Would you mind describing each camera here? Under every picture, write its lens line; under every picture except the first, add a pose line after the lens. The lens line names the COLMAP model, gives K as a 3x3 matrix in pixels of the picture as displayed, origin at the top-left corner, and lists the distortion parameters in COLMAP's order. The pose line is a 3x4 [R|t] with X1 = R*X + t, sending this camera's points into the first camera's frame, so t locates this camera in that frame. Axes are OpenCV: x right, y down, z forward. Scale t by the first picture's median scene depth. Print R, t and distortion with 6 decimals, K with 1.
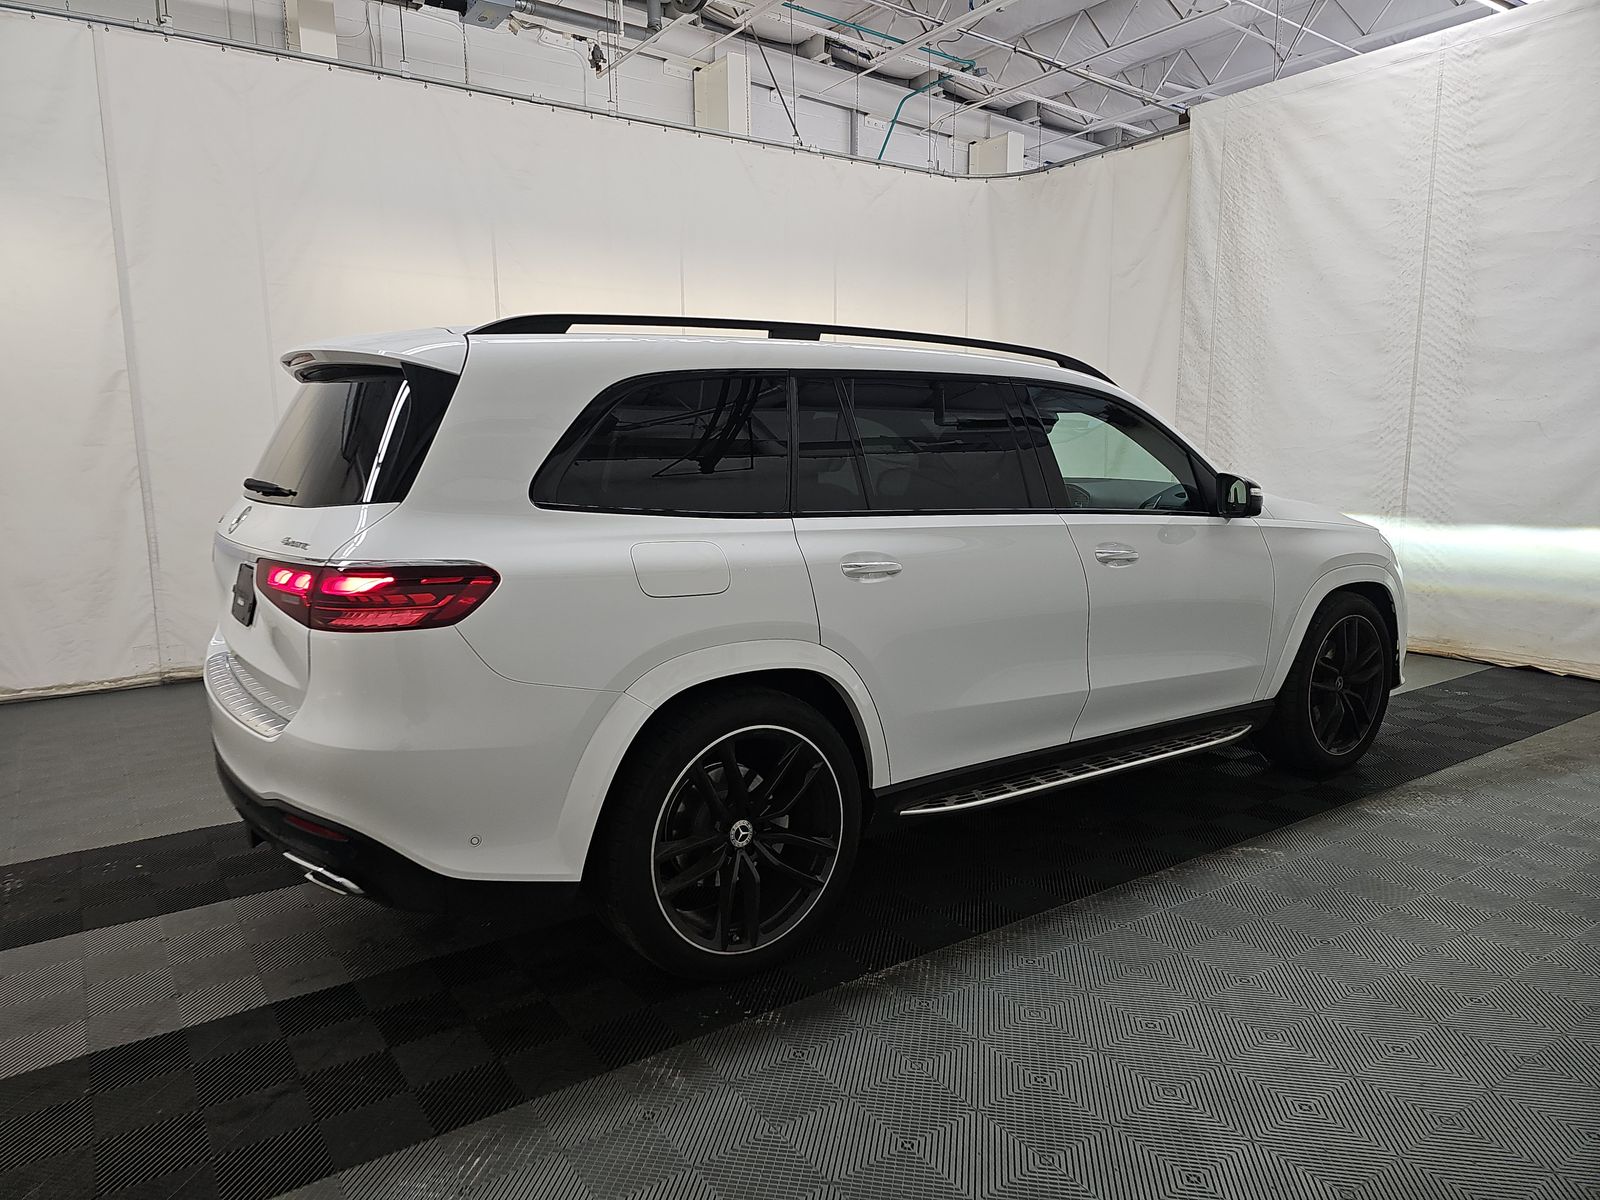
lens RADIAL K [[1011.9, 0, 795.7], [0, 1011.9, 603.4], [0, 0, 1]] dist [0.013138, -0.022736]
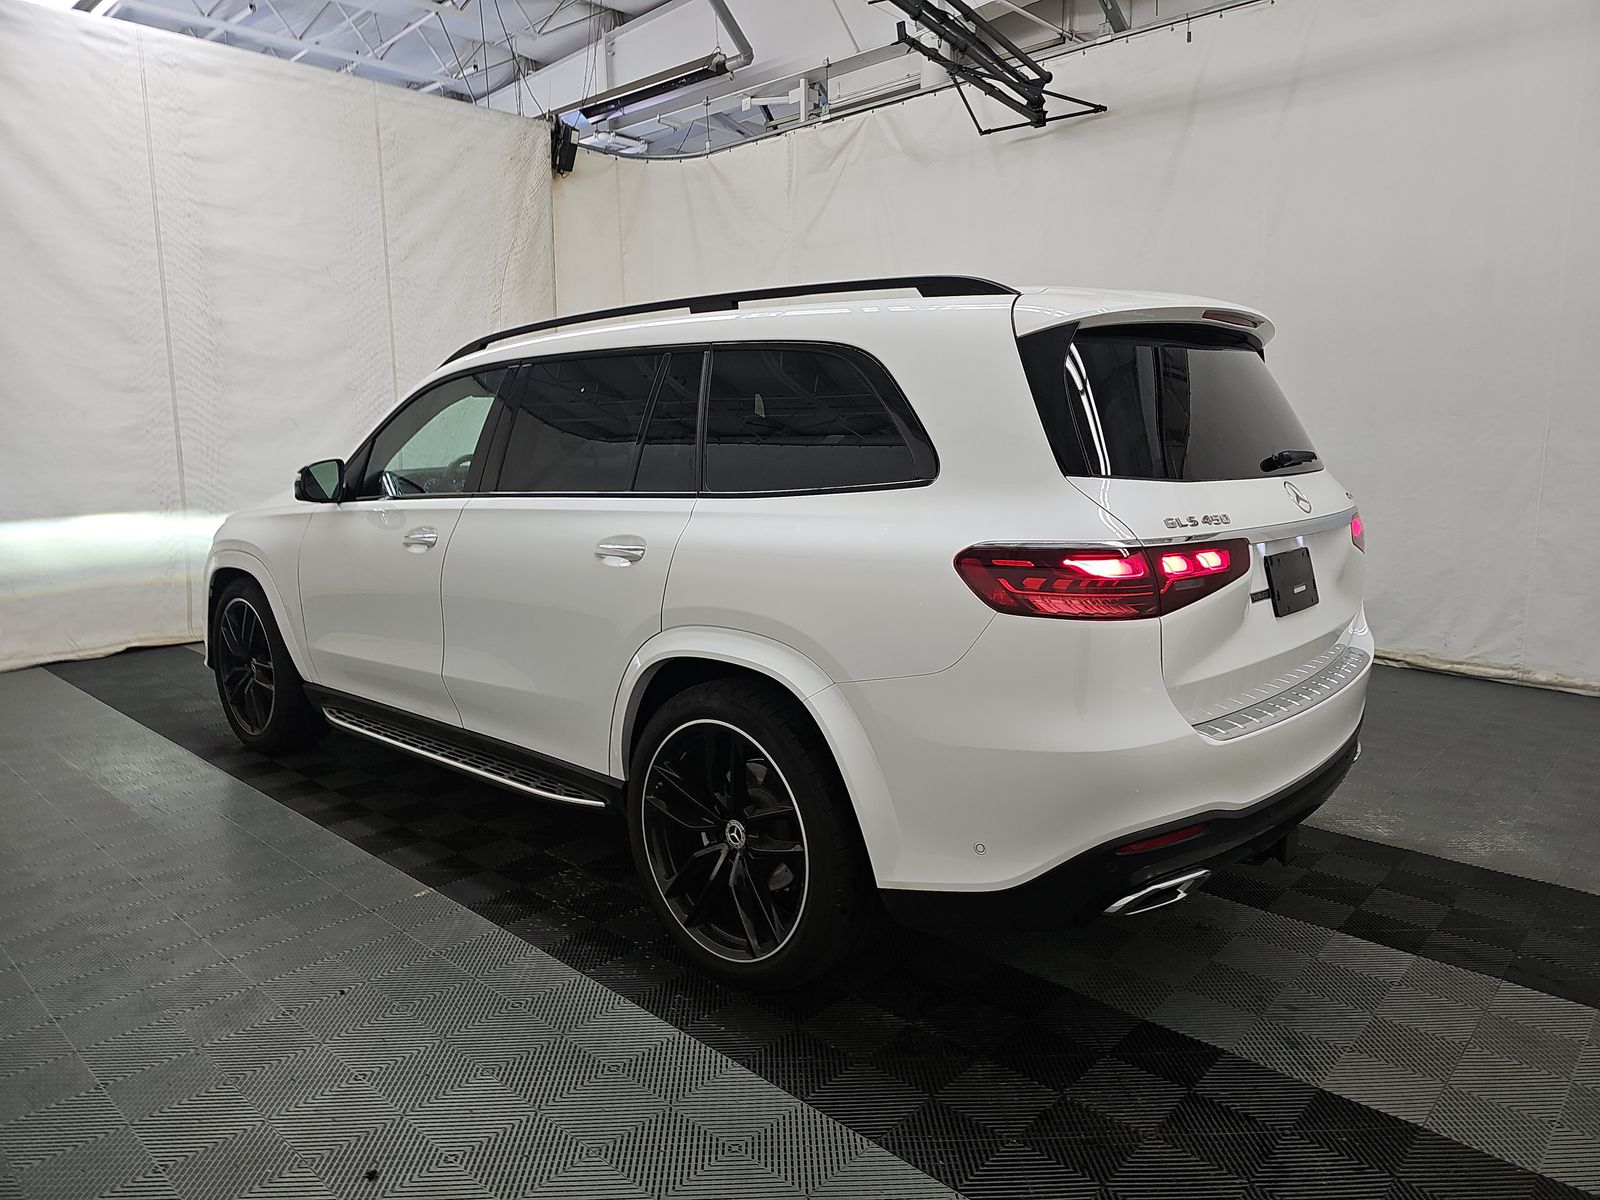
lens RADIAL K [[1011.9, 0, 809.8], [0, 1011.9, 597.6], [0, 0, 1]] dist [0.013138, -0.022736]
pose [[-0.217940, -0.142802, 0.965458, -0.527626], [0.161492, 0.970324, 0.179977, -0.084016], [-0.962508, 0.195138, -0.188410, 0.625000]]
